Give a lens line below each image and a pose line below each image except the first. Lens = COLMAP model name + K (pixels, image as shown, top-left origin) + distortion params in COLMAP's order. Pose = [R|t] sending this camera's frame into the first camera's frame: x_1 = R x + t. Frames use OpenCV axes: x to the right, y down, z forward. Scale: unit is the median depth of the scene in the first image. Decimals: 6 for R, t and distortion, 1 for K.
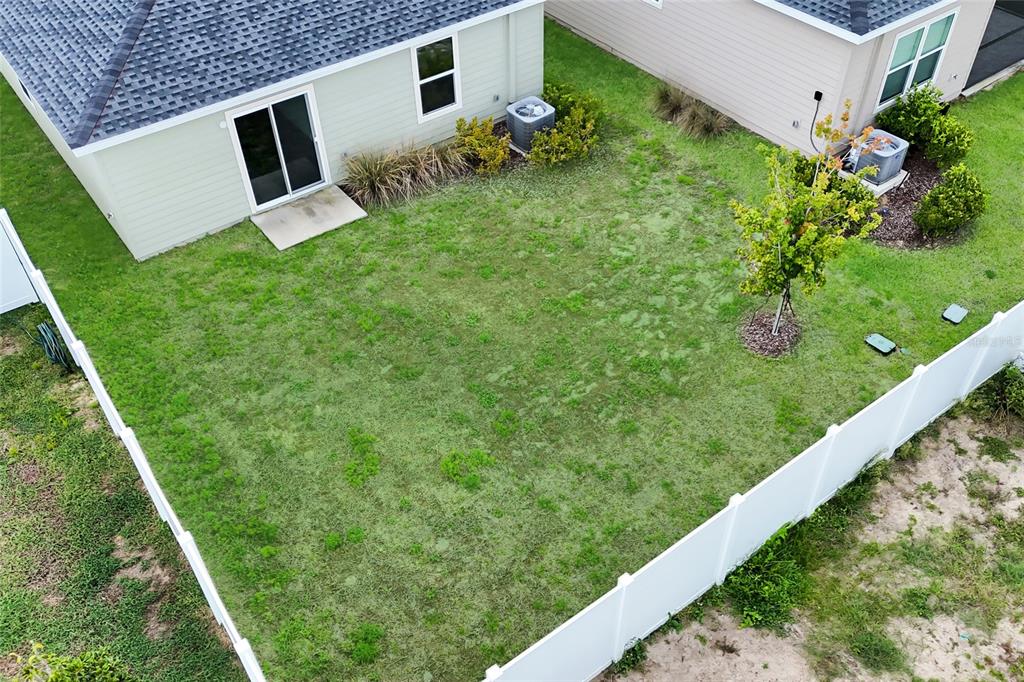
lens RADIAL K [[875.5, 0, 510.1], [0, 875.5, 340.9], [0, 0, 1]] dist [0.069449, -0.090616]
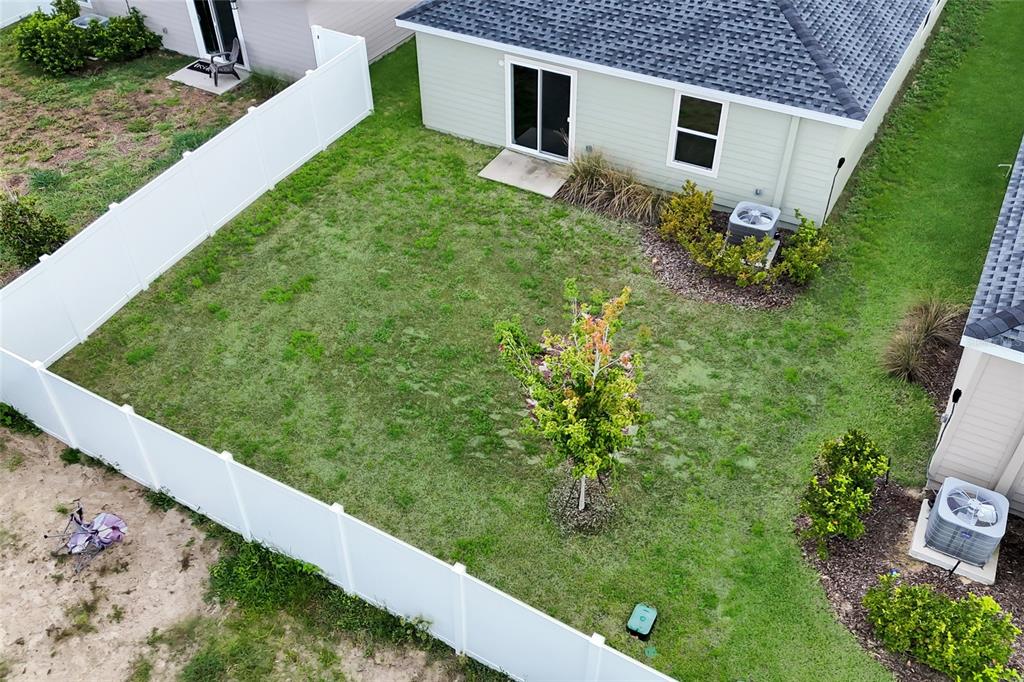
lens RADIAL K [[875.5, 0, 510.1], [0, 875.5, 340.9], [0, 0, 1]] dist [0.069449, -0.090616]
pose [[0.414032, 0.615822, -0.670329, 0.695940], [-0.635496, 0.722794, 0.271504, -0.293945], [0.651708, 0.313580, 0.690612, 0.285244]]
